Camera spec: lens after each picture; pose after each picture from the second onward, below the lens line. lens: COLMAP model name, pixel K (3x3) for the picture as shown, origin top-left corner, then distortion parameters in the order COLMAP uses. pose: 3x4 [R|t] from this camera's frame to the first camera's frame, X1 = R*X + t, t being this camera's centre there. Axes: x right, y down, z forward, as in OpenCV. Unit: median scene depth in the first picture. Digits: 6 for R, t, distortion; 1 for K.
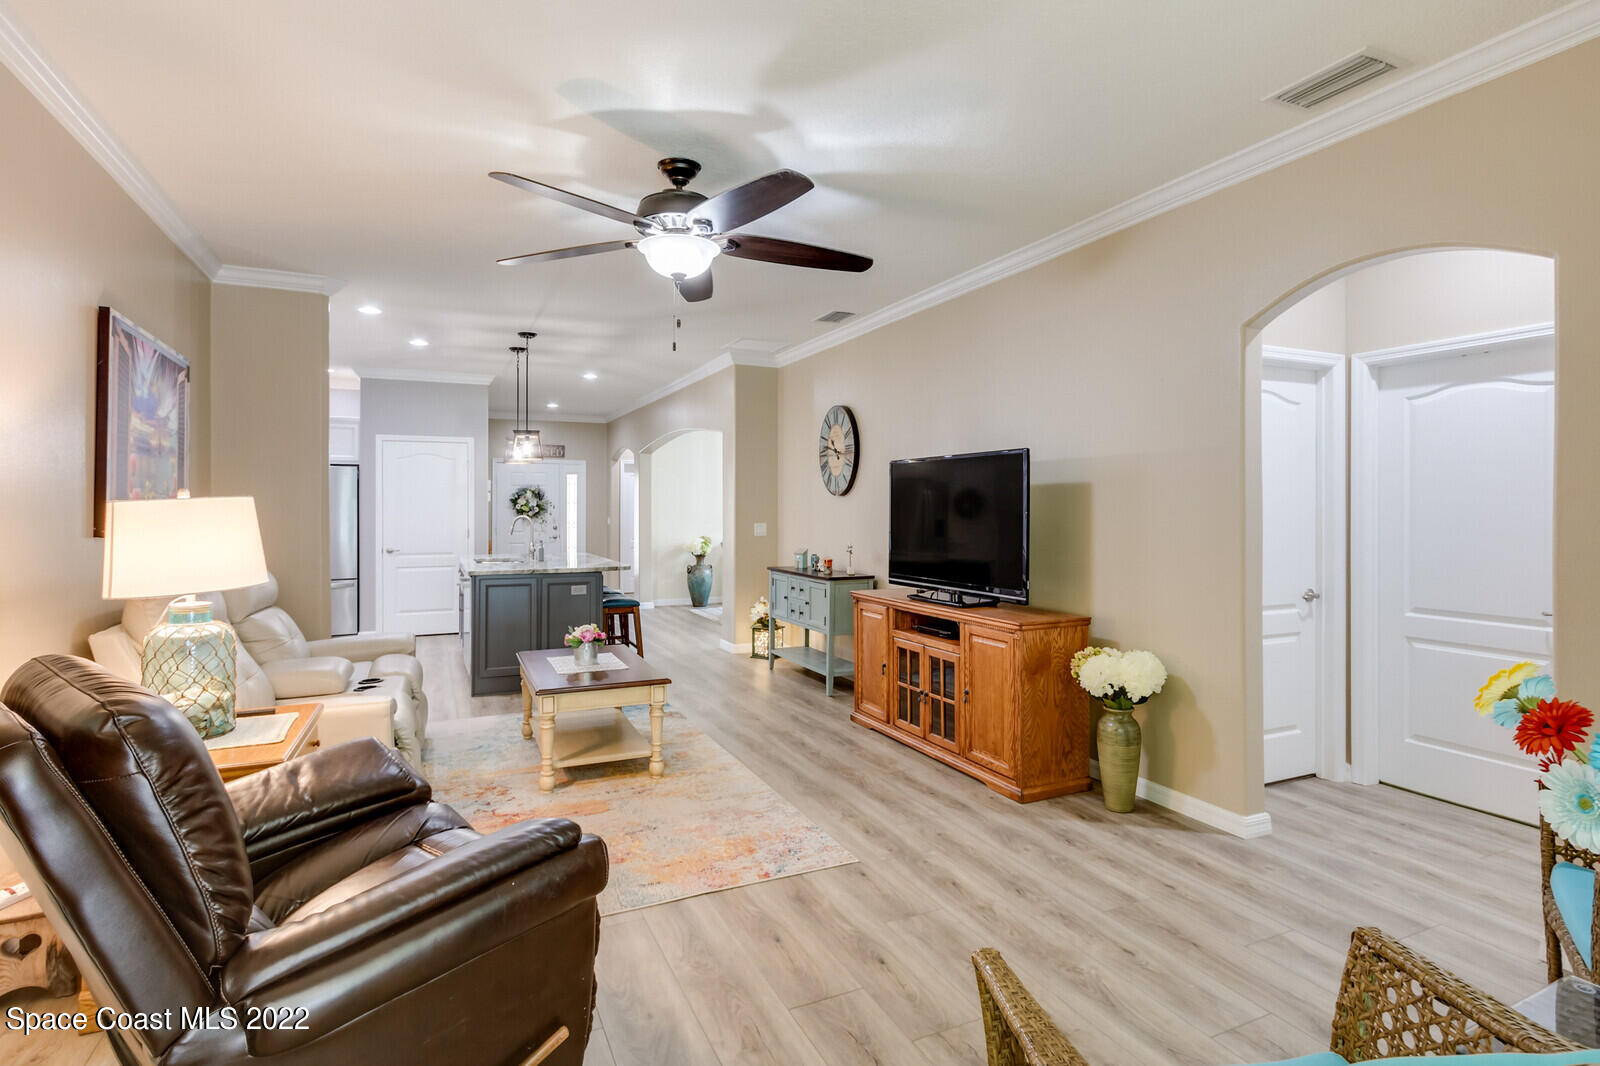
lens RADIAL K [[813.4, 0, 798.9], [0, 813.4, 503.8], [0, 0, 1]] dist [0.003519, -0.003049]
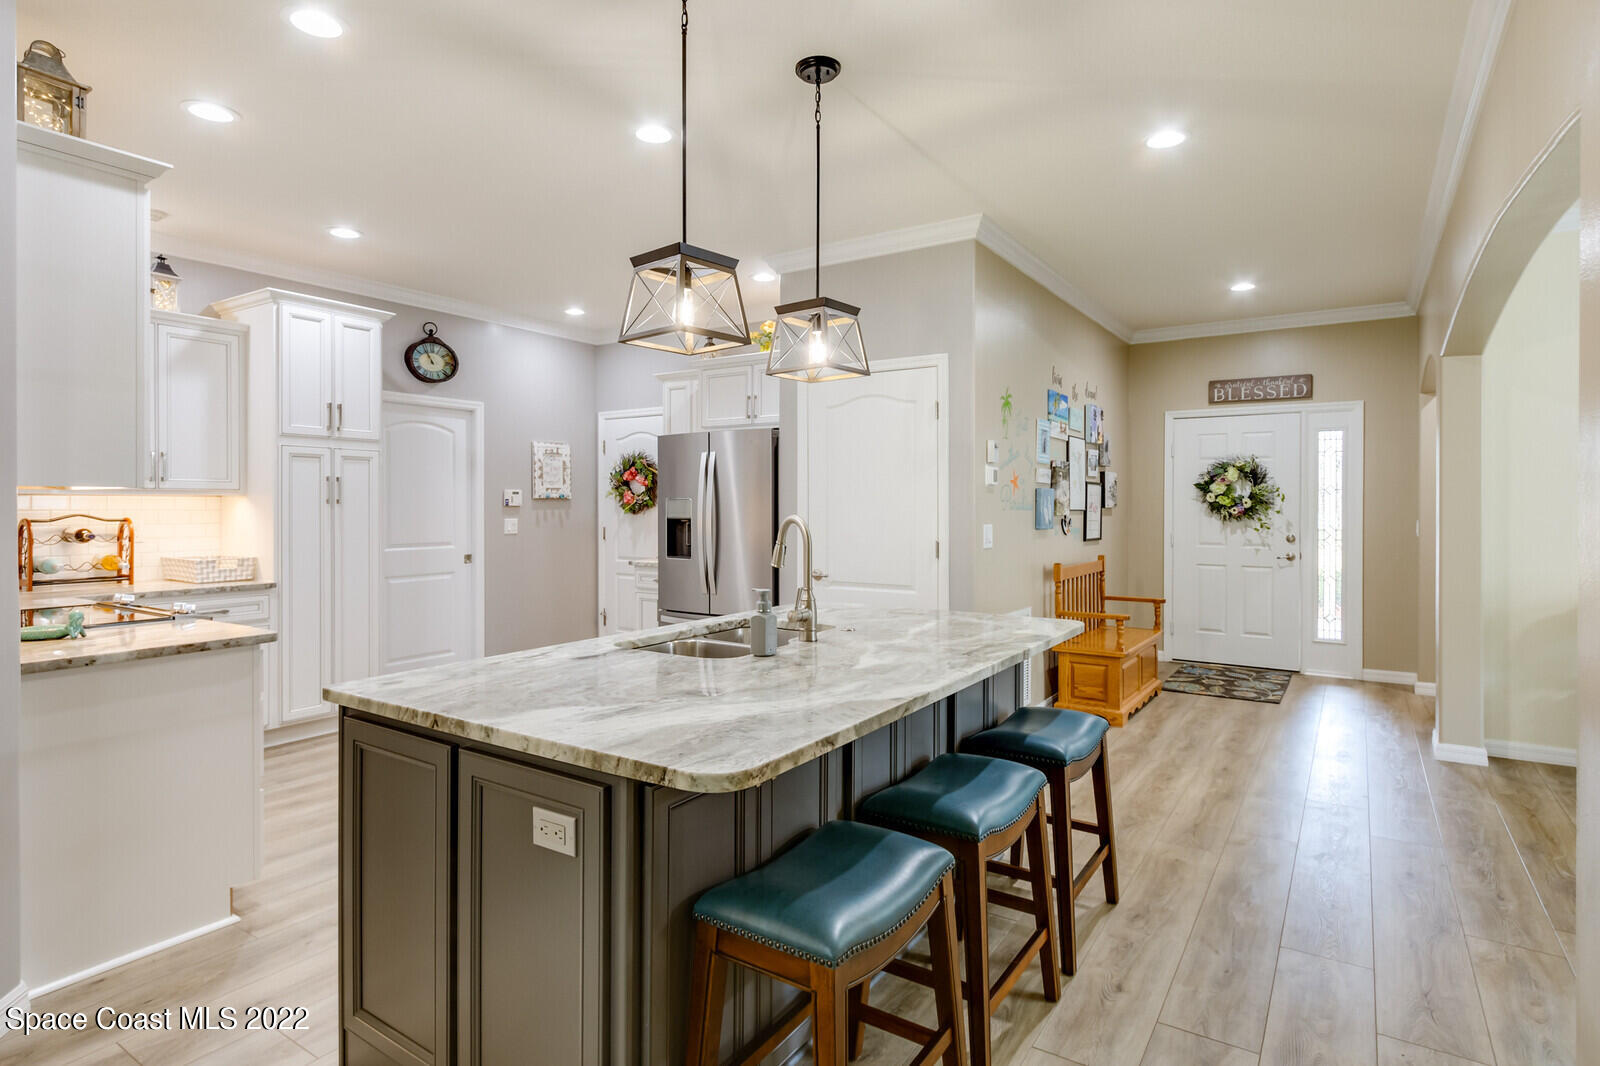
lens RADIAL K [[834.7, 0, 794.9], [0, 834.7, 509.2], [0, 0, 1]] dist [0.005030, -0.002468]
pose [[0.519922, 0.004106, -0.854204, -0.044325], [0.004185, 0.999964, 0.007354, 0.015905], [0.854204, -0.007399, 0.519886, 1.310359]]
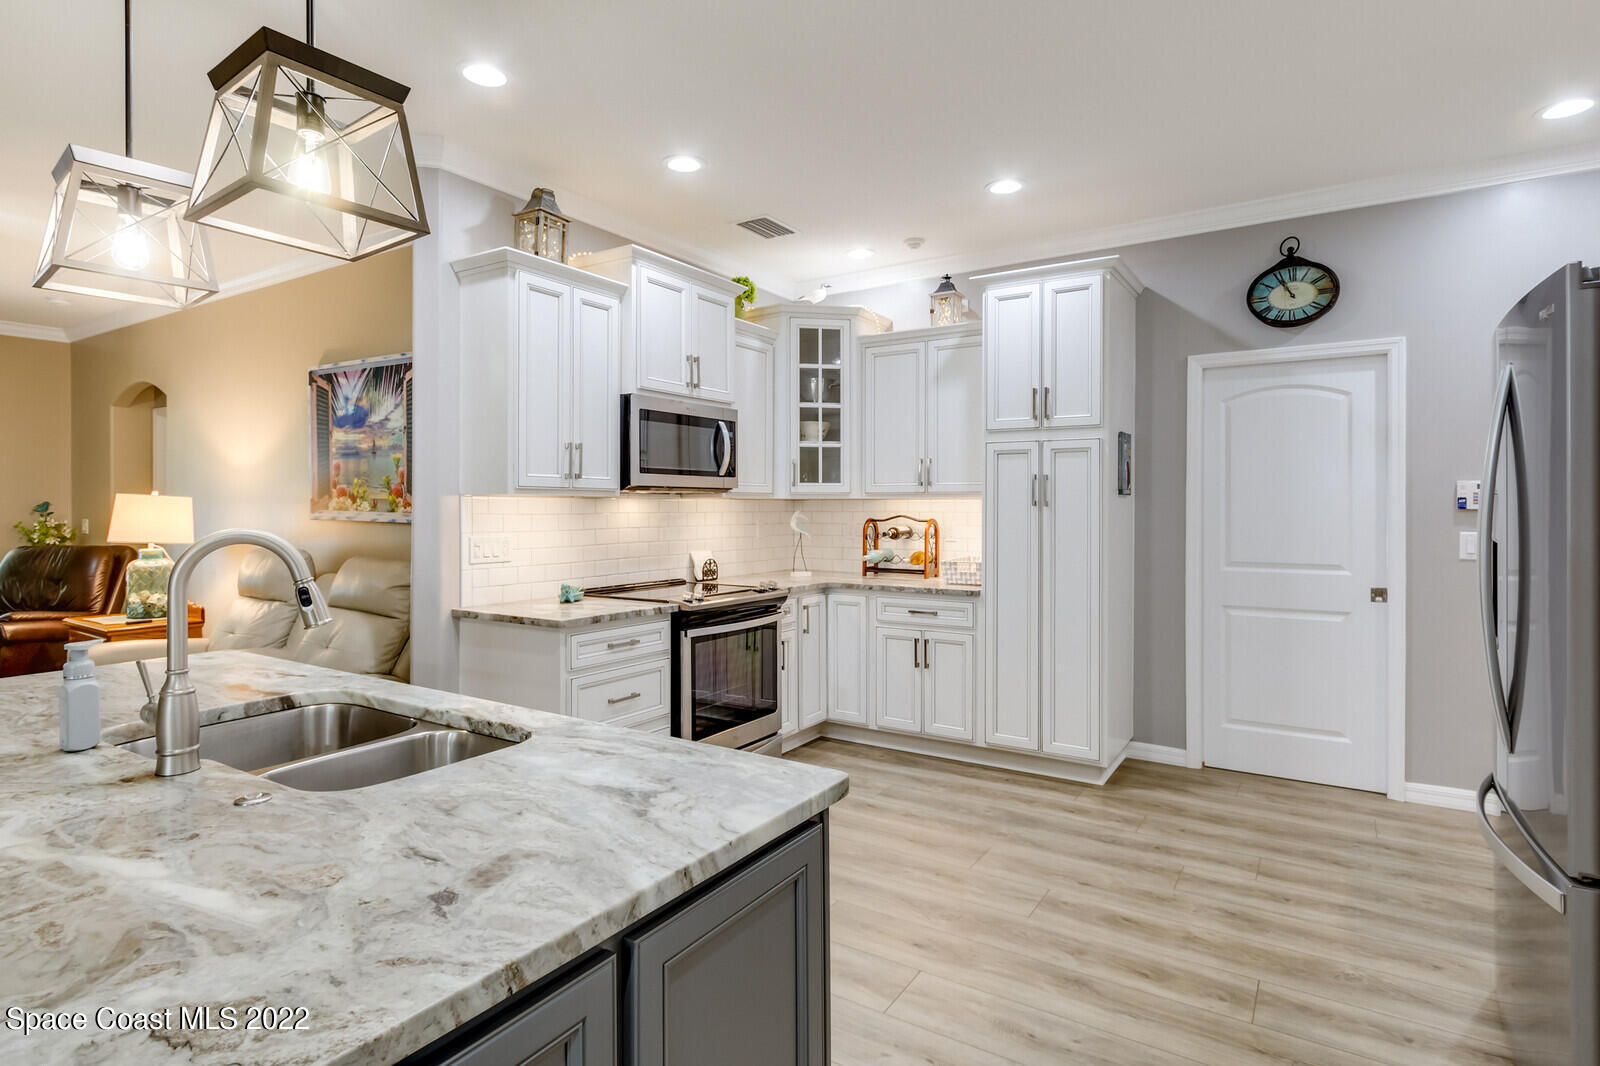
lens RADIAL K [[834.7, 0, 796.0], [0, 834.7, 509.9], [0, 0, 1]] dist [0.005030, -0.002468]
pose [[-0.847675, 0.001982, -0.530512, -0.565007], [0.002157, 0.999998, 0.000289, 0.017476], [0.530511, -0.000899, -0.847678, 1.997216]]
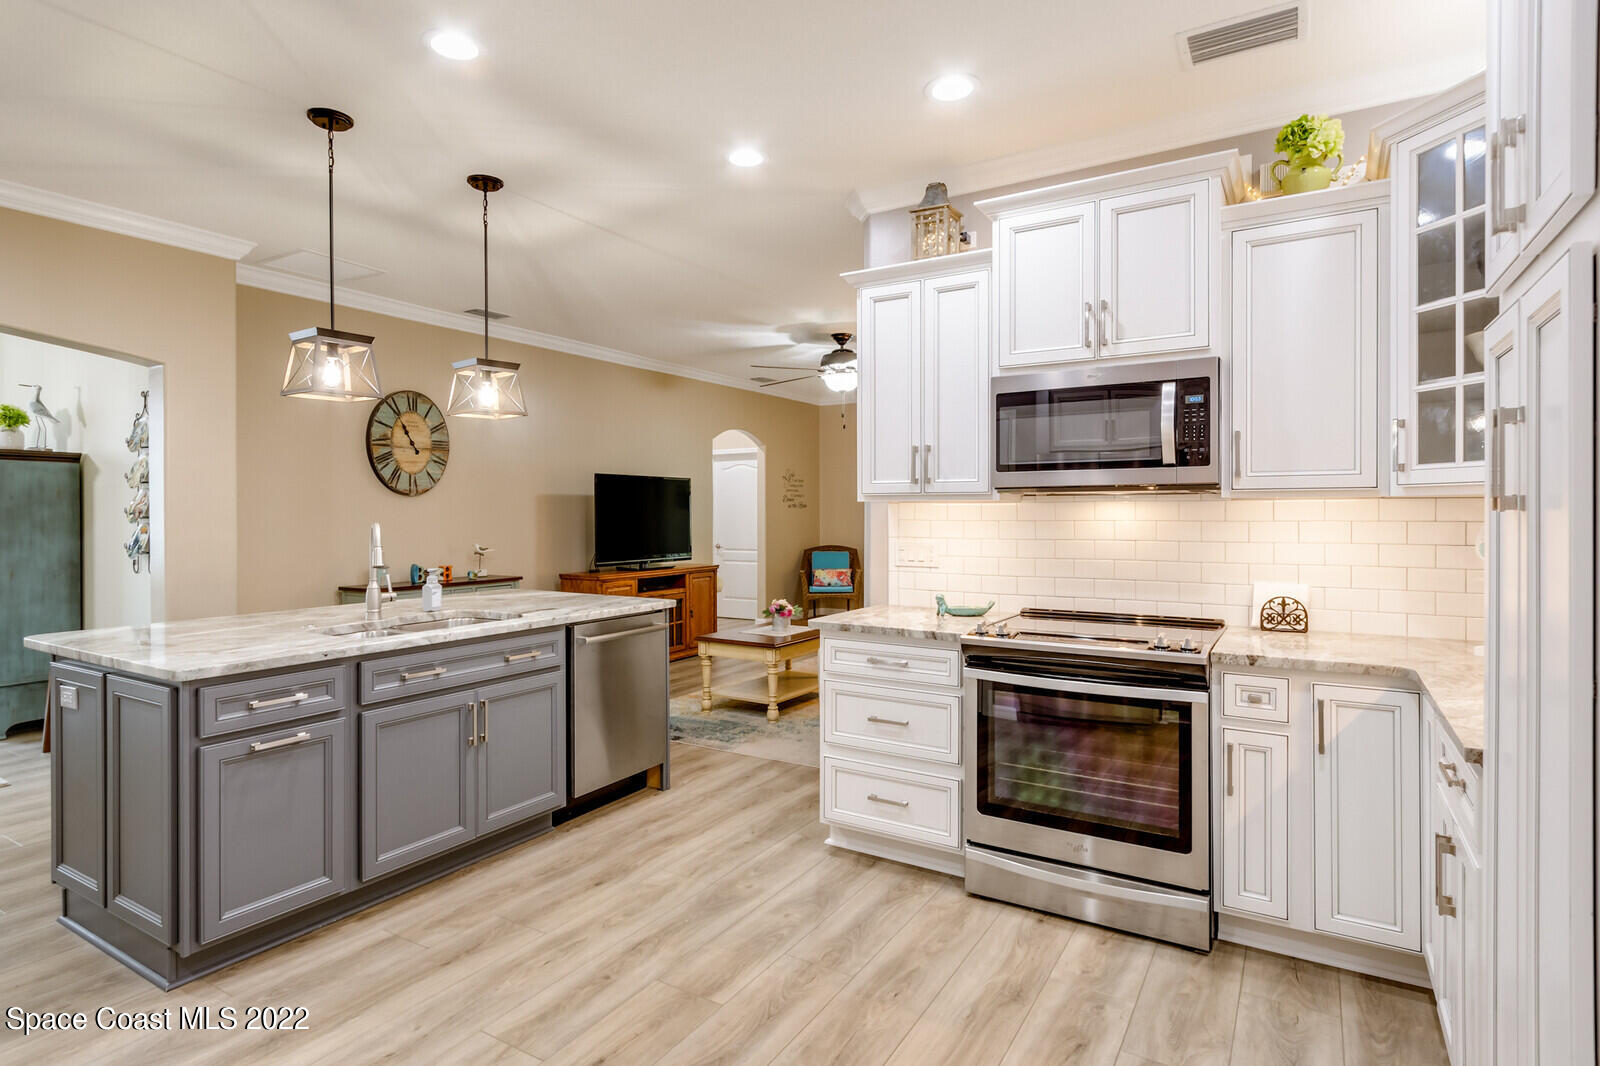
lens RADIAL K [[834.7, 0, 789.3], [0, 834.7, 519.1], [0, 0, 1]] dist [0.005030, -0.002468]
pose [[-0.546221, -0.004840, 0.837627, -1.376716], [-0.000323, 0.999984, 0.005568, 0.015457], [-0.837641, 0.002771, -0.546214, 1.720285]]
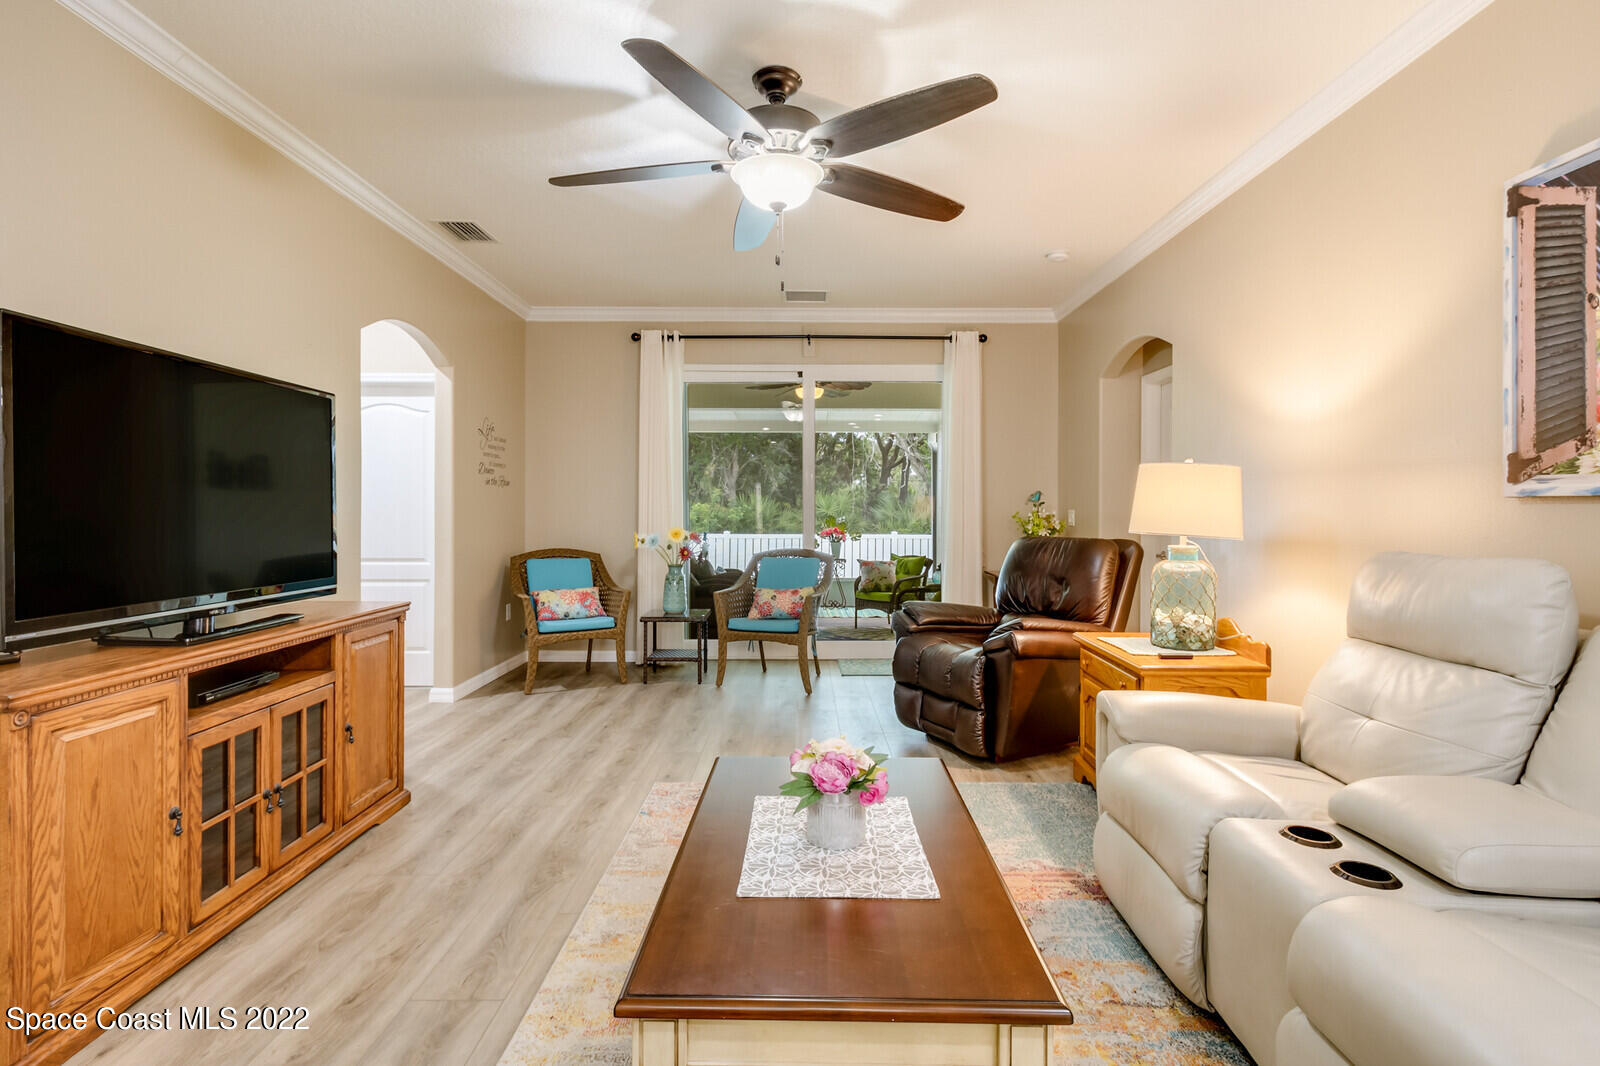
lens RADIAL K [[769.7, 0, 802.7], [0, 769.7, 518.5], [0, 0, 1]] dist [0.005506, -0.001600]
pose [[-0.907184, -0.005250, 0.420701, -0.406287], [-0.003683, 0.999983, 0.004537, 0.042587], [-0.420717, 0.002566, -0.907188, 1.354483]]
